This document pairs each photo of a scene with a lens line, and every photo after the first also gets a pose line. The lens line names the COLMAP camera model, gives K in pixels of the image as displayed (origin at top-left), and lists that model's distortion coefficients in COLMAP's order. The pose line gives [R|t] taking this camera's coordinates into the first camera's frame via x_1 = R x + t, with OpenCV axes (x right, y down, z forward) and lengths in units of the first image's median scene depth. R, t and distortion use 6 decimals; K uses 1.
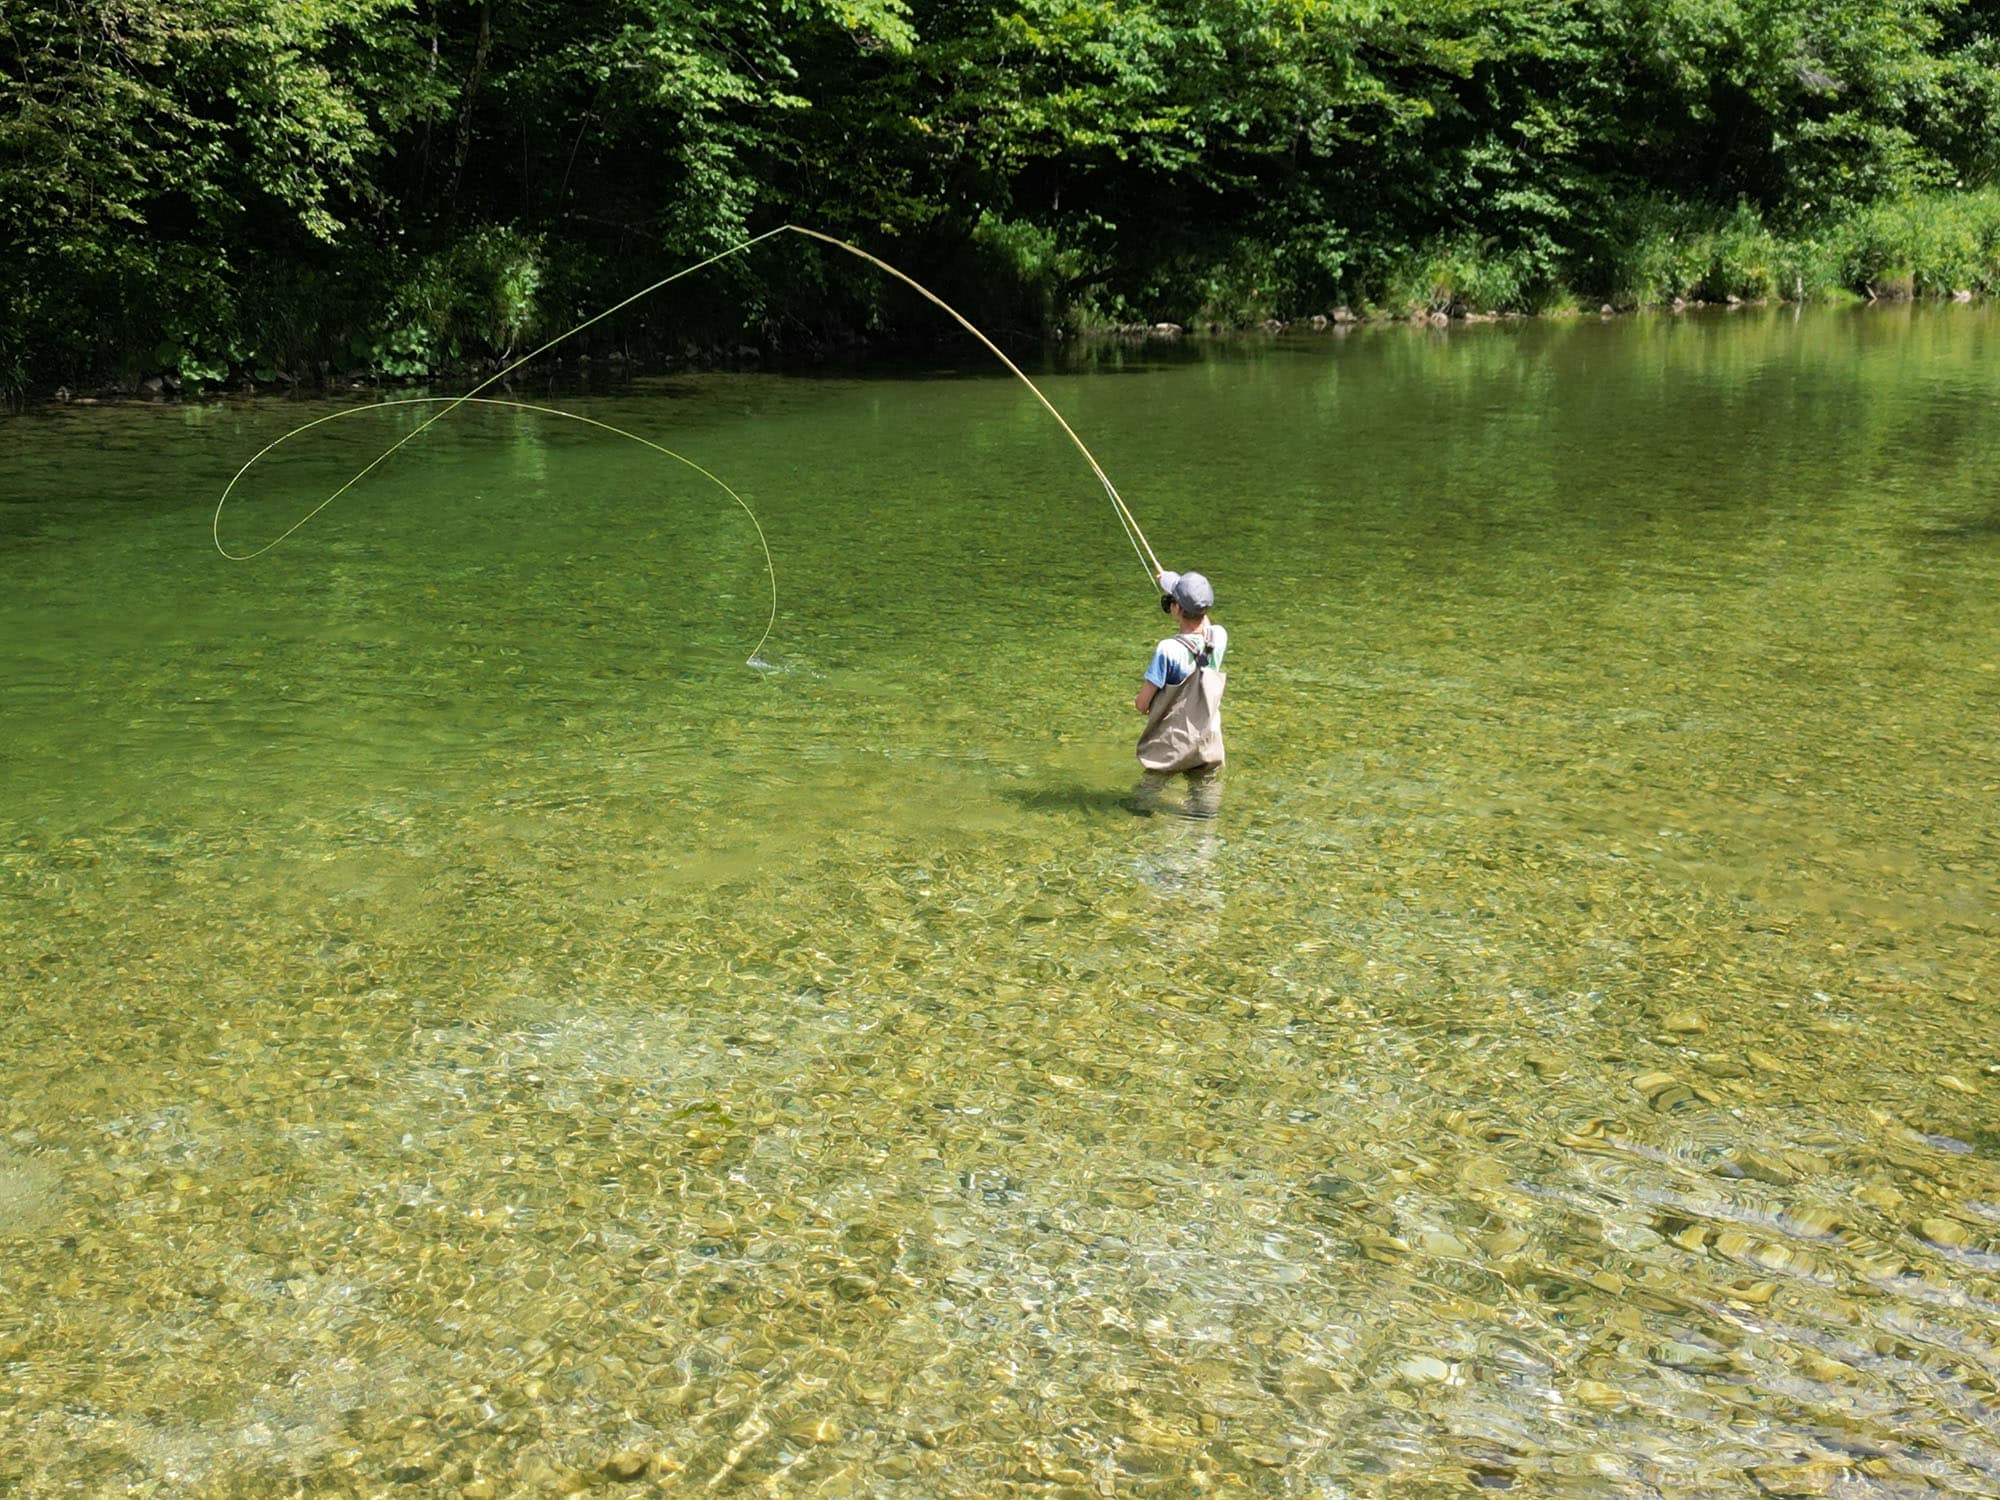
lens RADIAL K [[2522.4, 0, 1000.0], [0, 2522.4, 750.0], [0, 0, 1]] dist [0.143332, -0.387504]
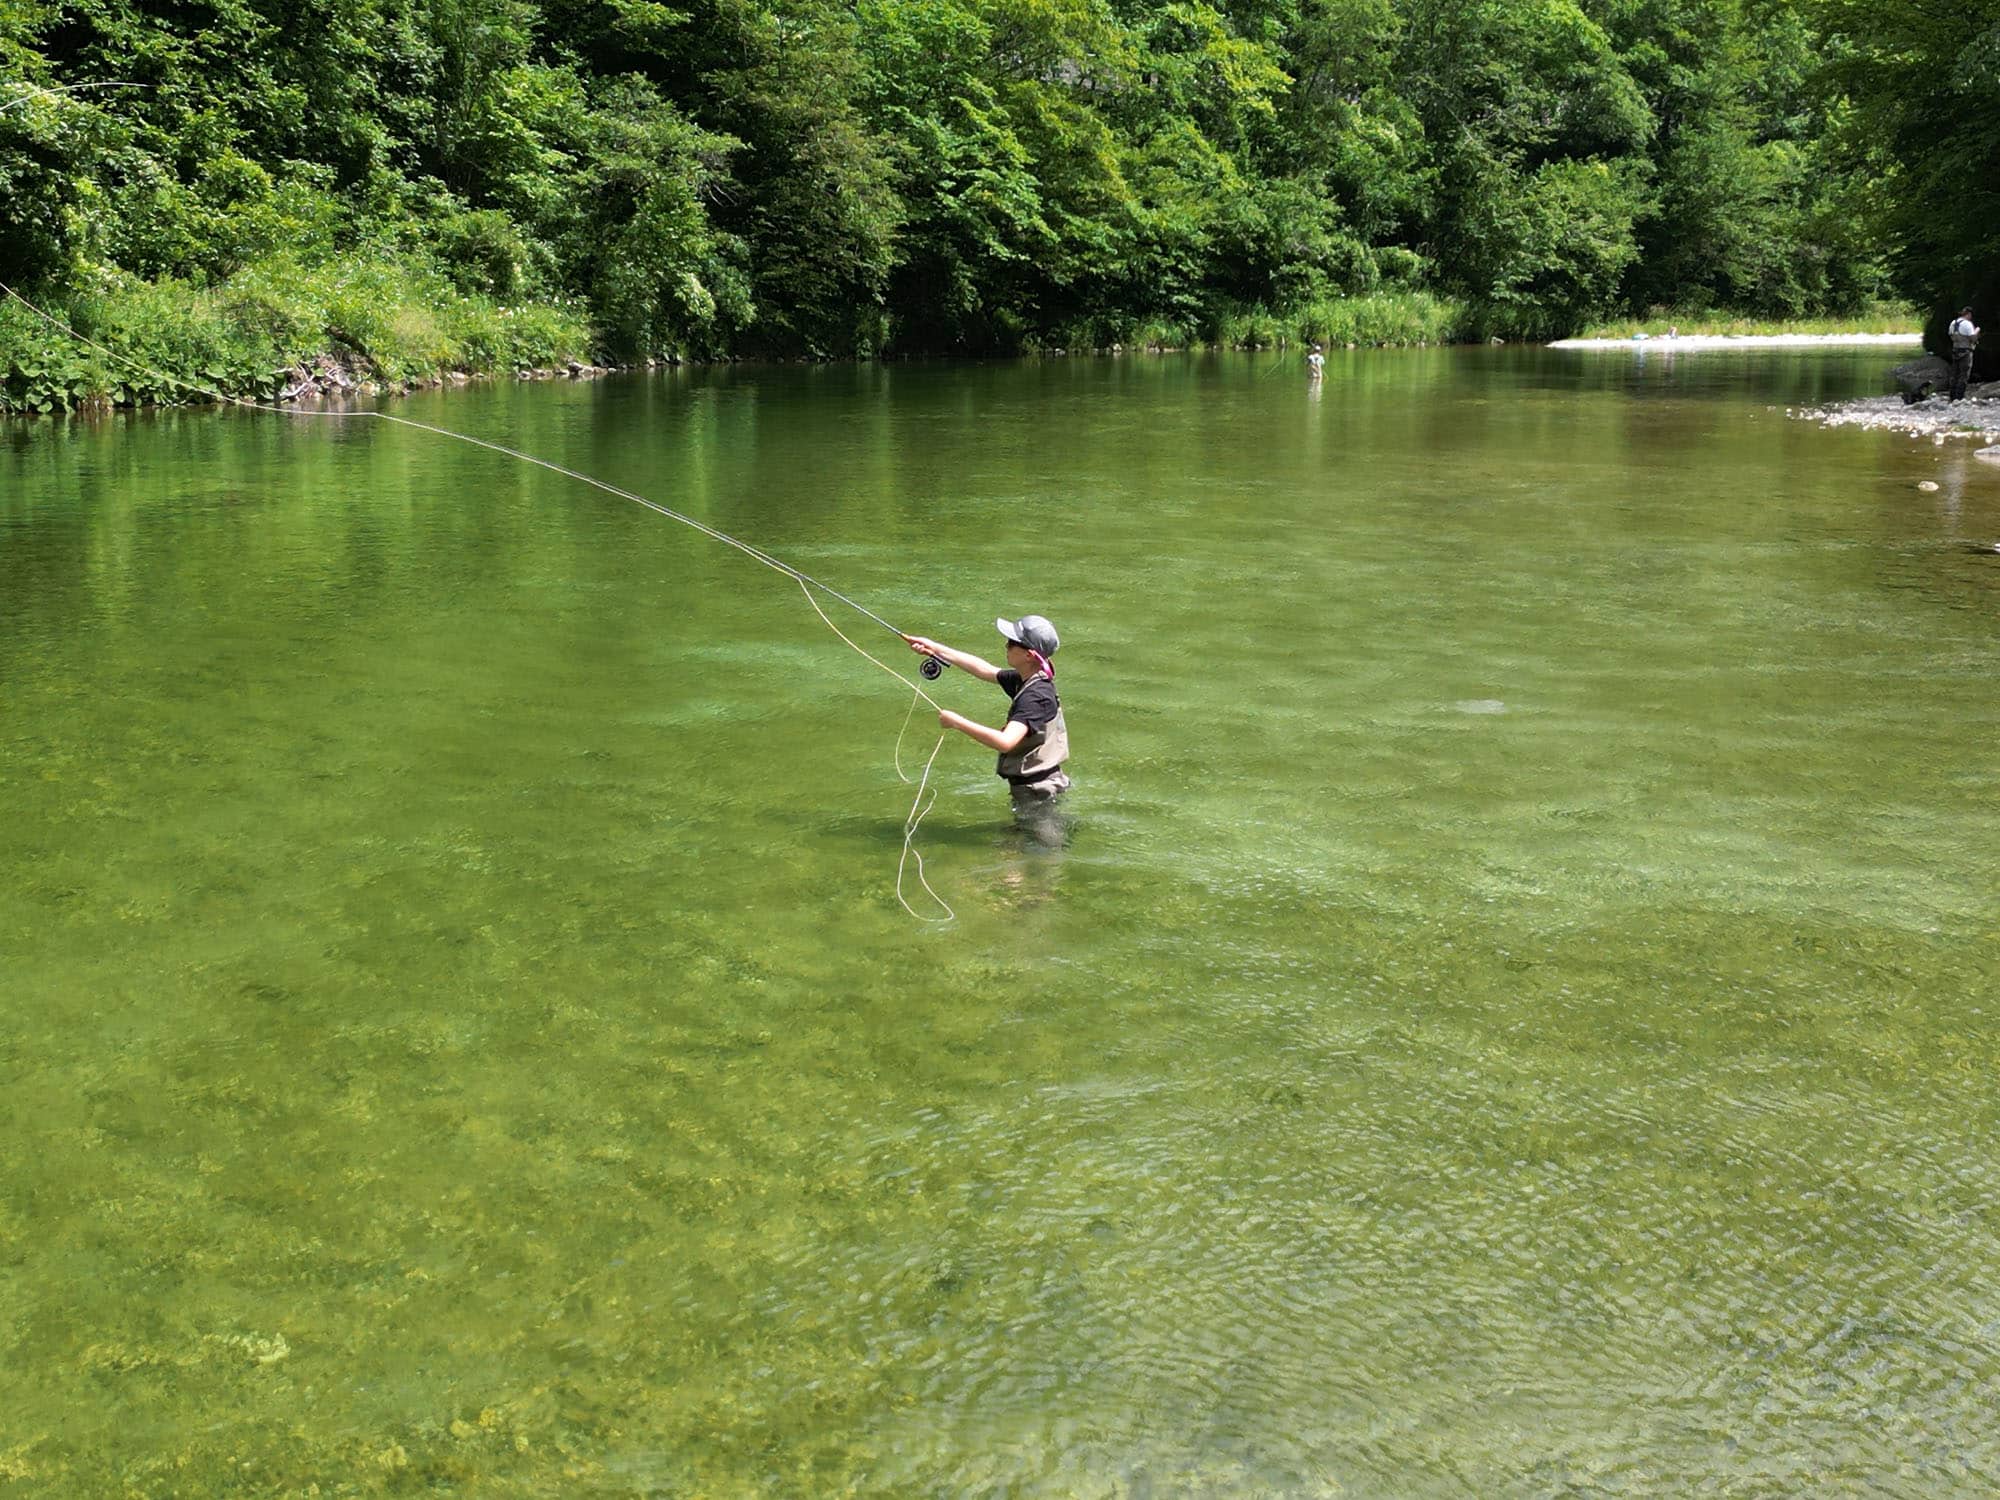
lens RADIAL K [[2522.4, 0, 1000.0], [0, 2522.4, 750.0], [0, 0, 1]] dist [0.143332, -0.387504]
pose [[0.960191, -0.045274, 0.275650, -0.594314], [0.058500, 0.997488, -0.039945, 0.266932], [-0.273149, 0.054480, 0.960428, -1.107597]]
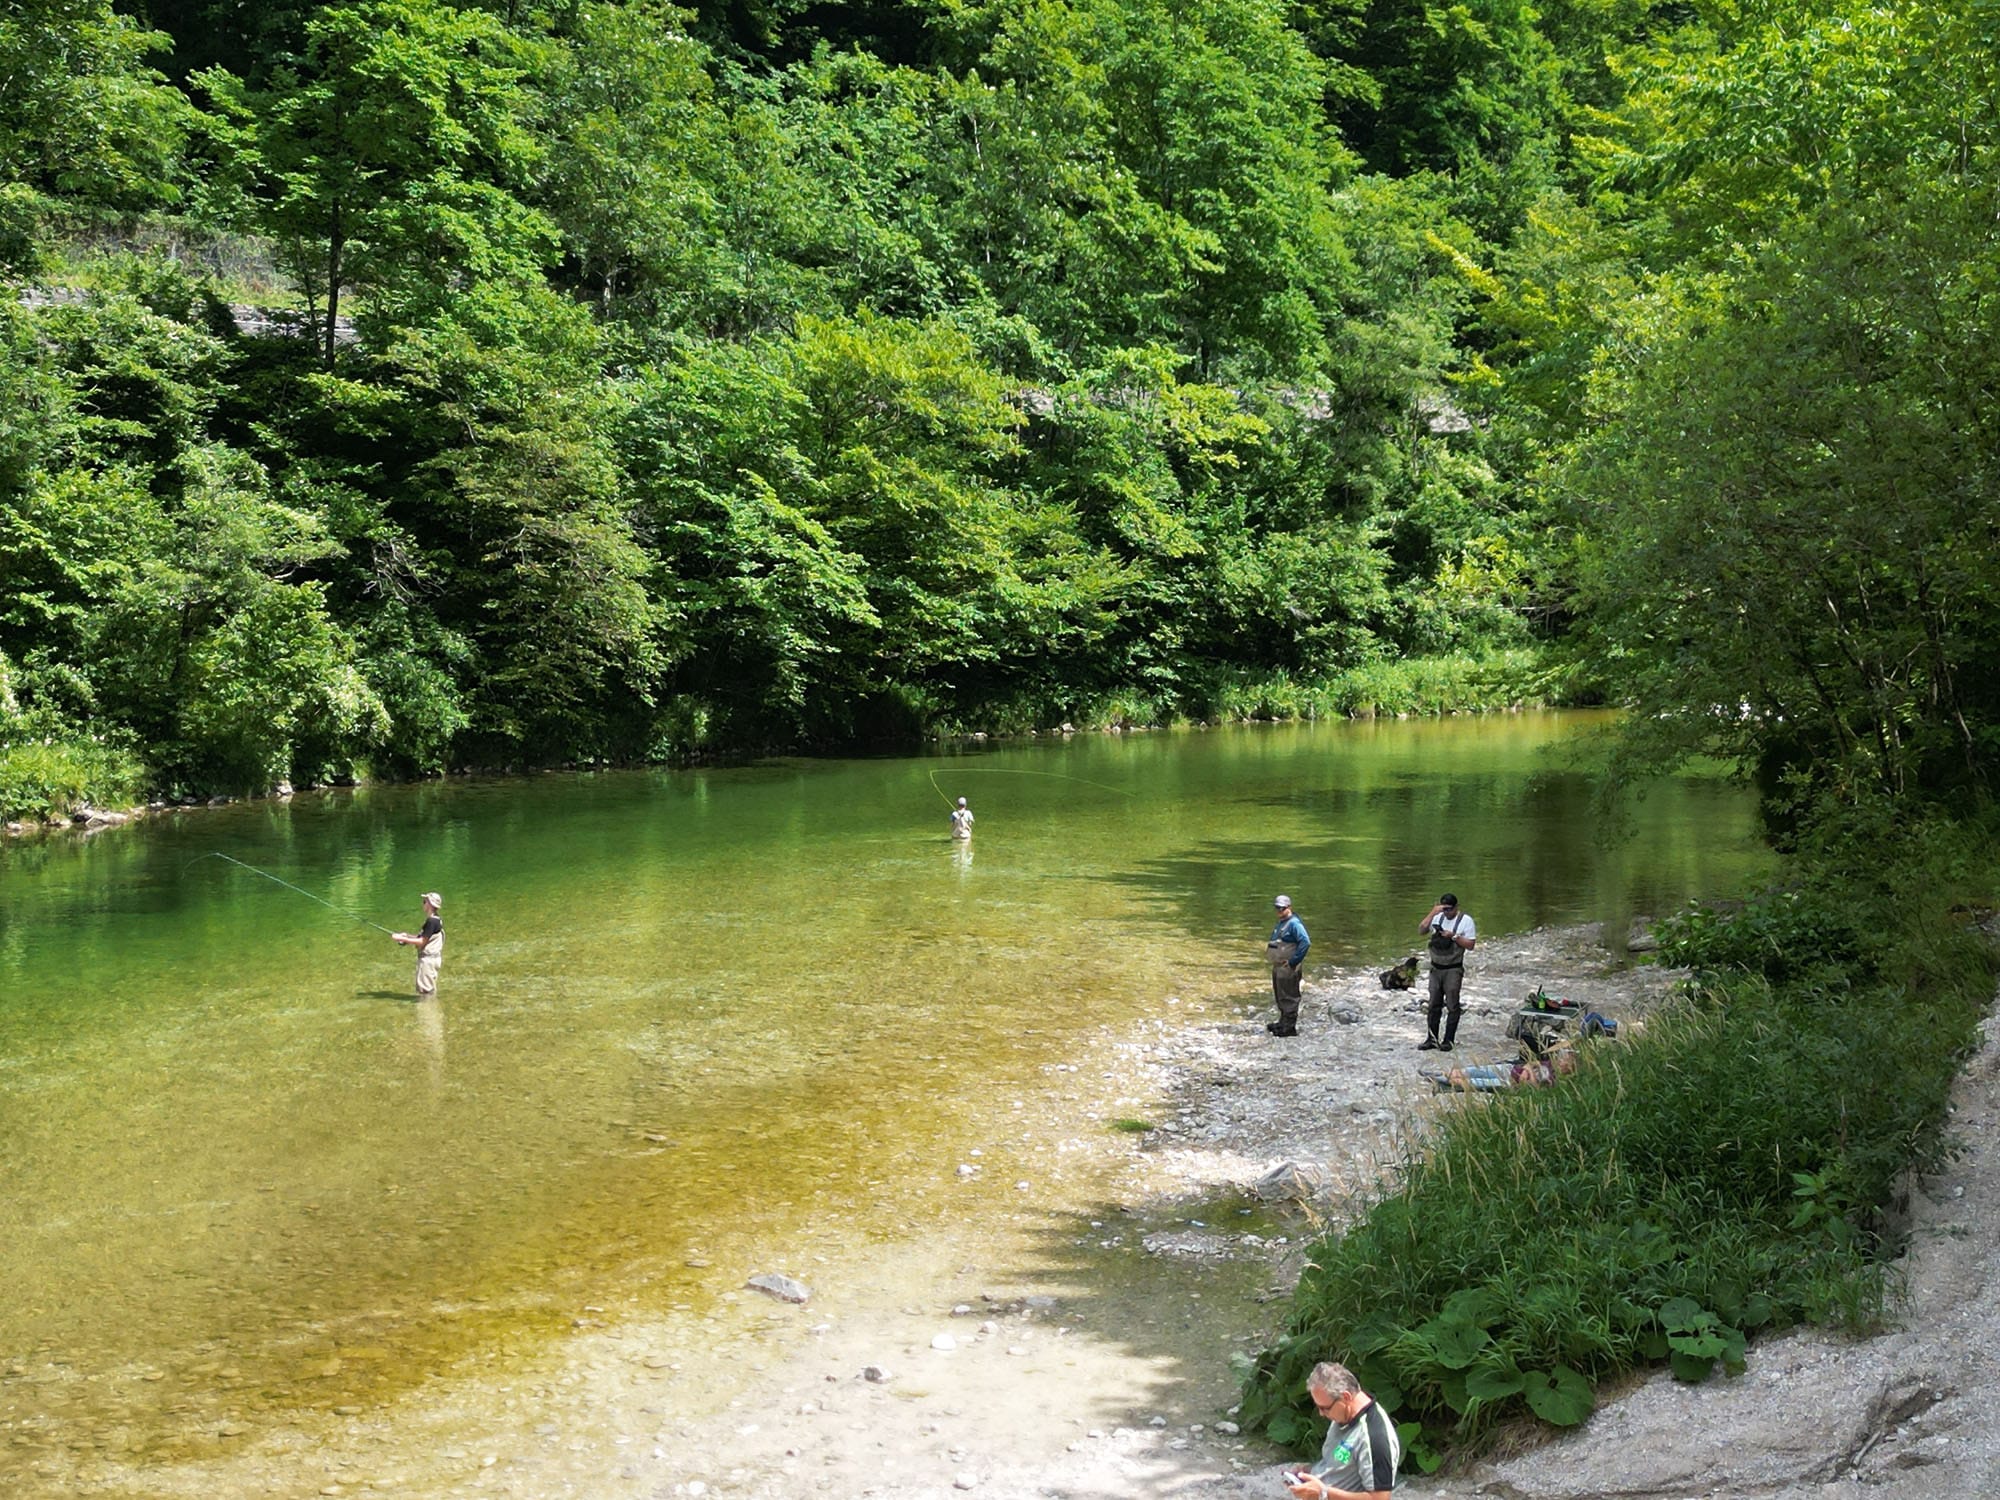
lens RADIAL K [[2522.4, 0, 1000.0], [0, 2522.4, 750.0], [0, 0, 1]] dist [0.143332, -0.387504]
pose [[0.996520, -0.004866, 0.083213, -0.080593], [0.017463, 0.988328, -0.151335, 0.140405], [-0.081506, 0.152262, 0.984974, -0.917827]]
